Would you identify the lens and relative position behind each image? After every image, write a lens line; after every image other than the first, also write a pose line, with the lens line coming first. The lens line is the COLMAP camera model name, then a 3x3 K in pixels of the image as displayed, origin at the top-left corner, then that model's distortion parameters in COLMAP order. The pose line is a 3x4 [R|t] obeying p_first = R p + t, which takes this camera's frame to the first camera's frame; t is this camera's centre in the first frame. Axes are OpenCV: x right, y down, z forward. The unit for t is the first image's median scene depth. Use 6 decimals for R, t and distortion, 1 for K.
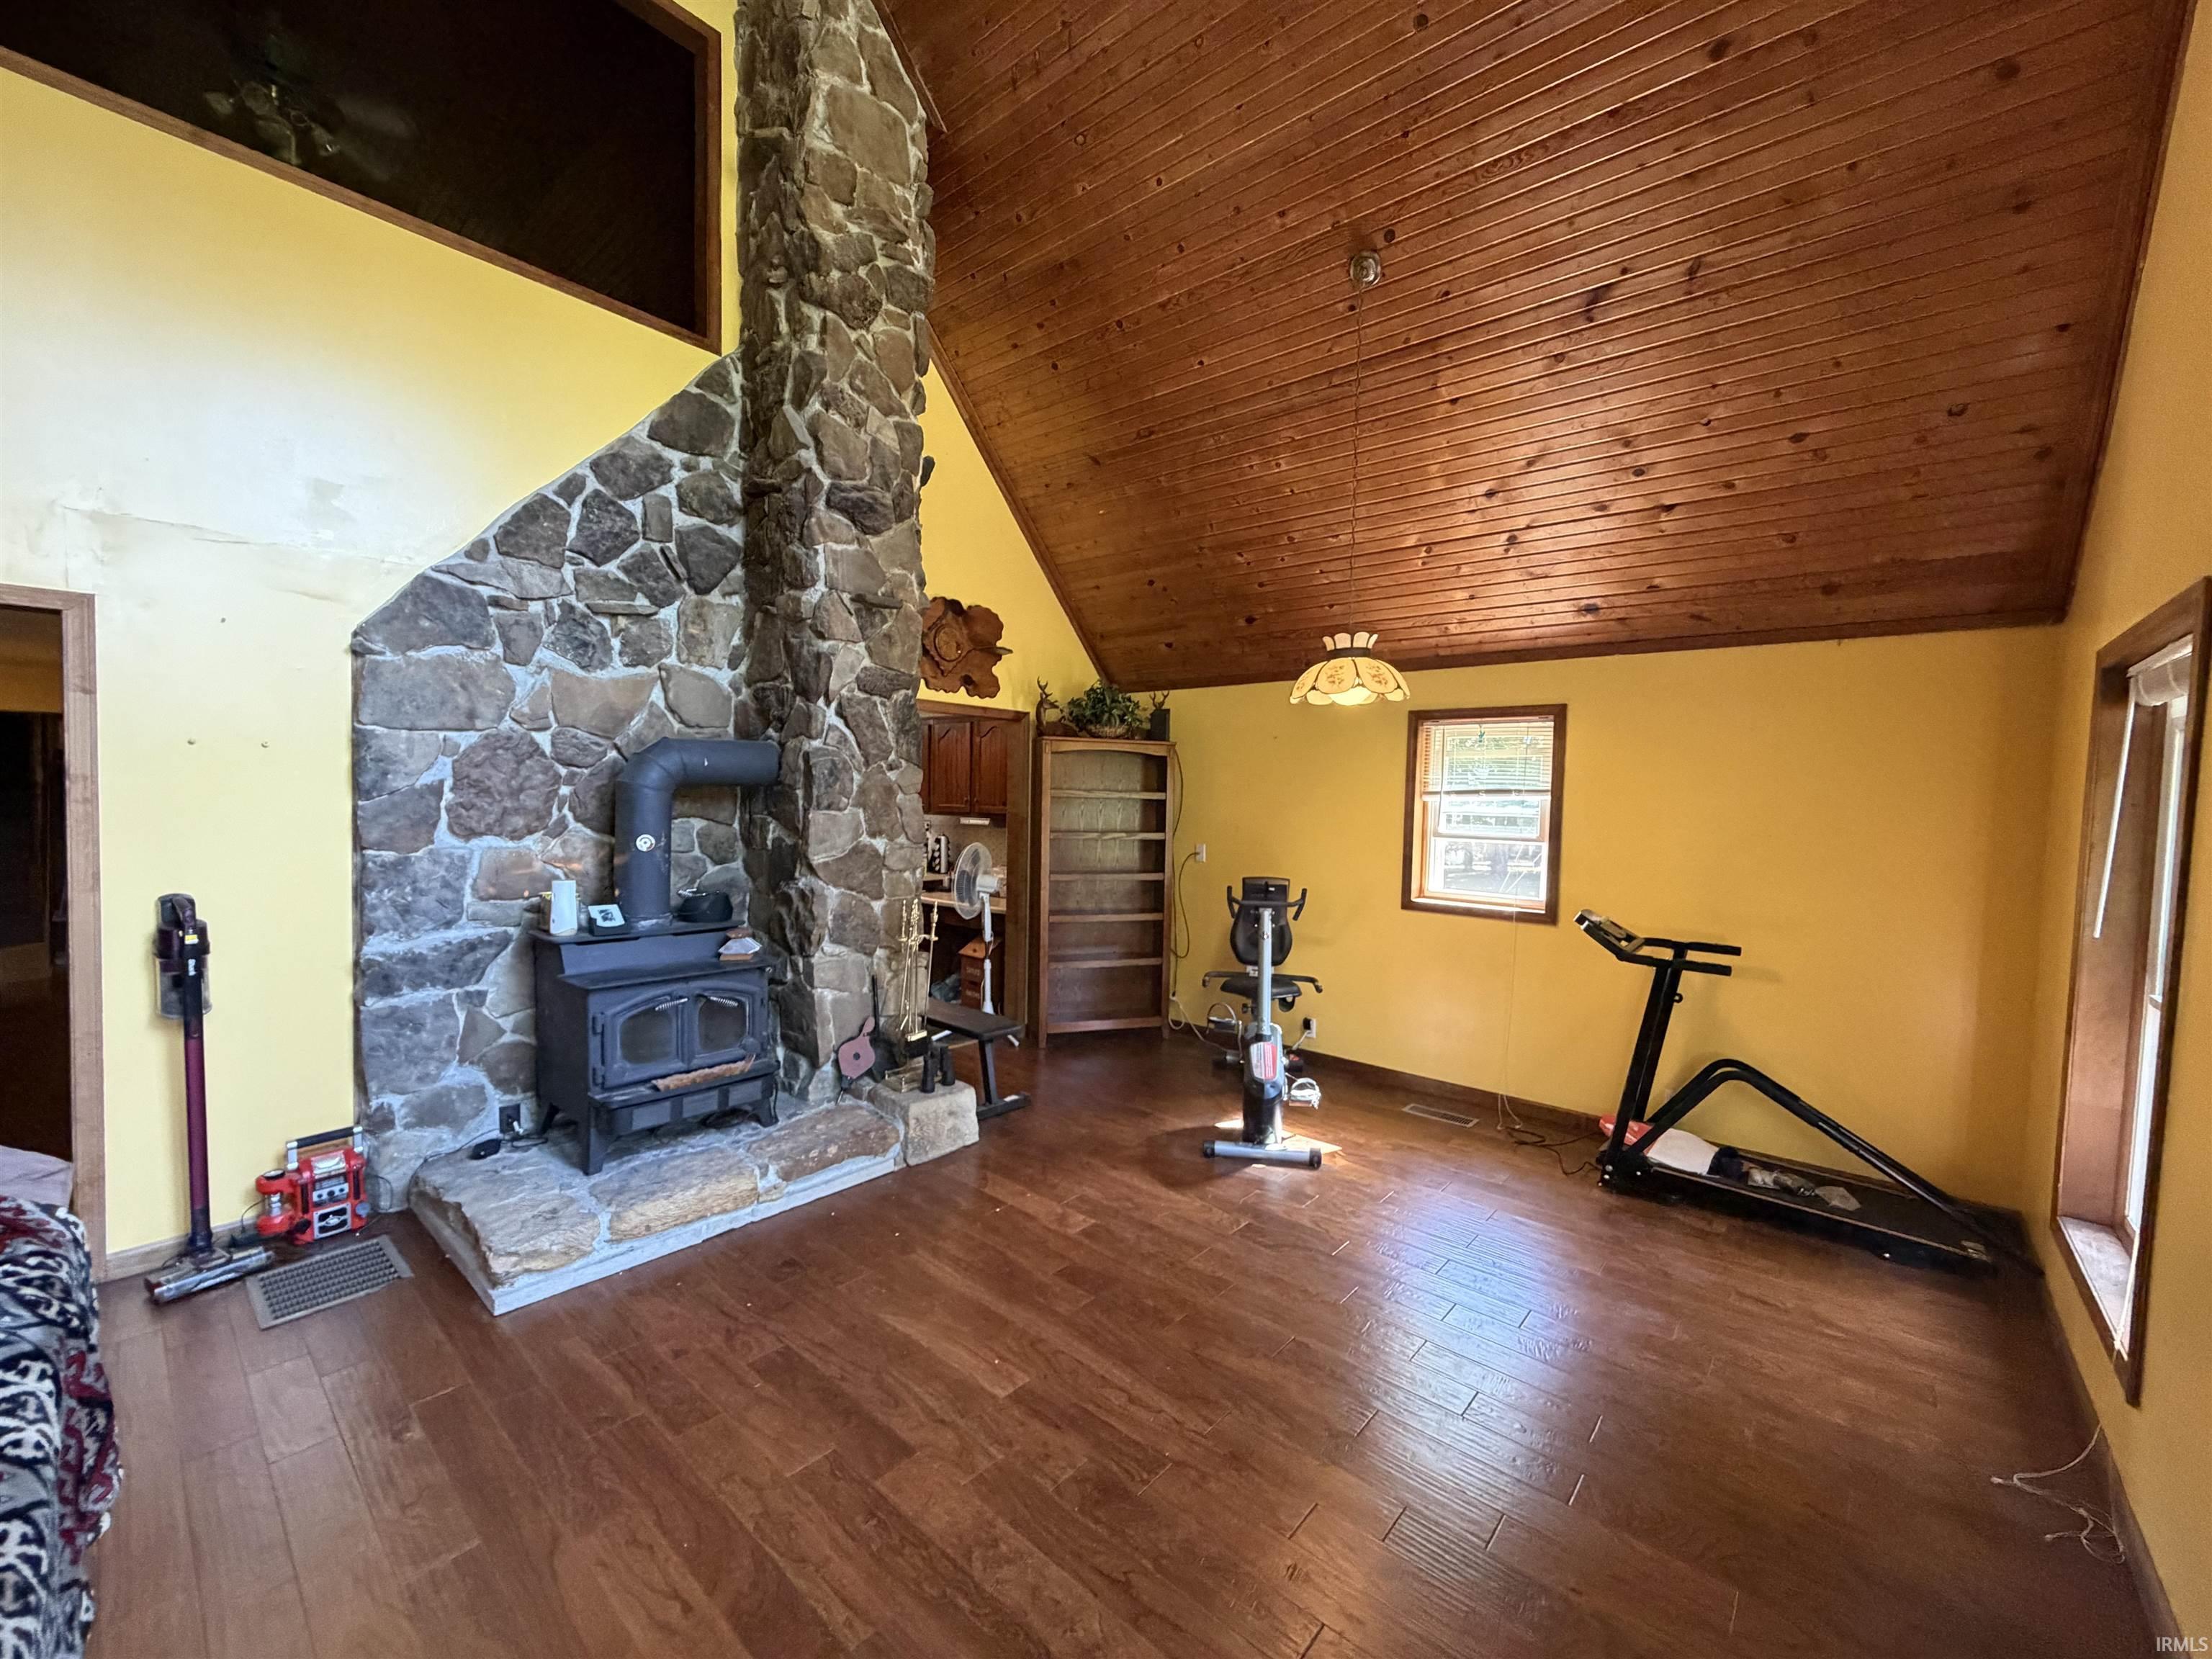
lens RADIAL K [[881.6, 0, 1097.2], [0, 881.6, 834.9], [0, 0, 1]] dist [-0.000656, 0.000611]
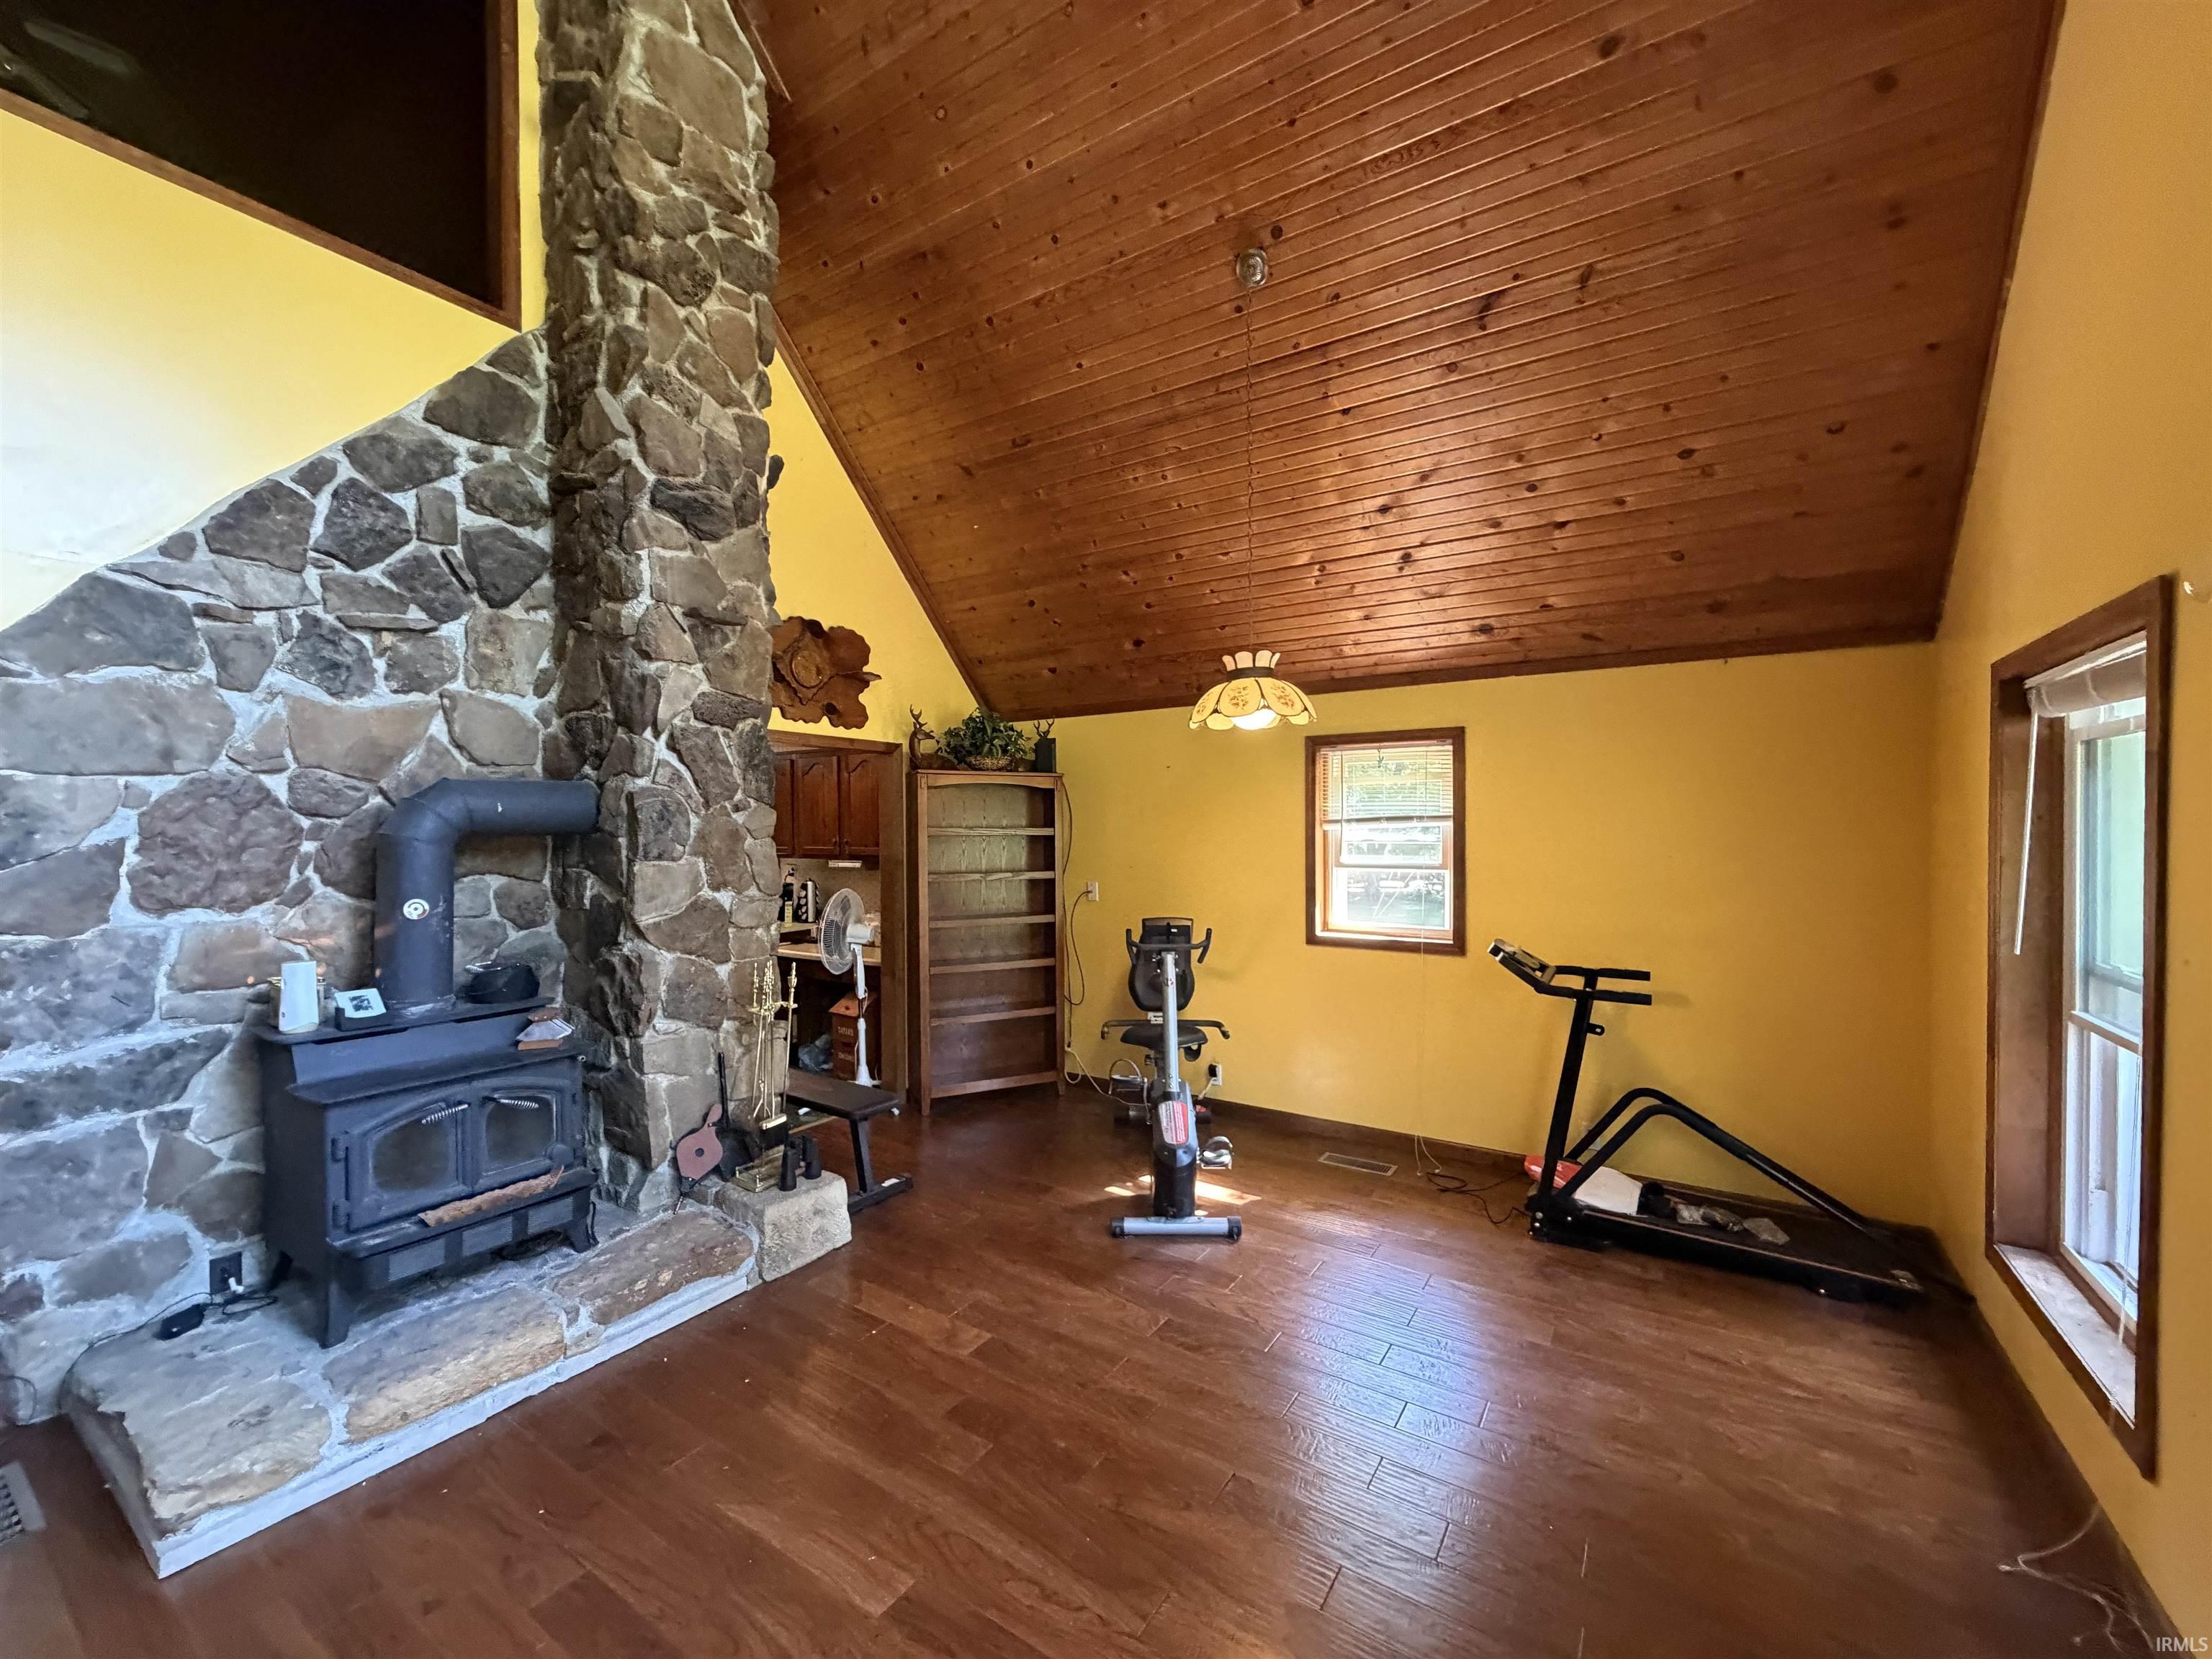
lens RADIAL K [[881.6, 0, 1097.2], [0, 881.6, 834.9], [0, 0, 1]] dist [-0.000656, 0.000611]
pose [[0.990832, -0.027463, 0.132279, -0.000174], [0.032314, 0.998876, -0.034669, -0.010078], [-0.131178, 0.038626, 0.990606, 0.109247]]
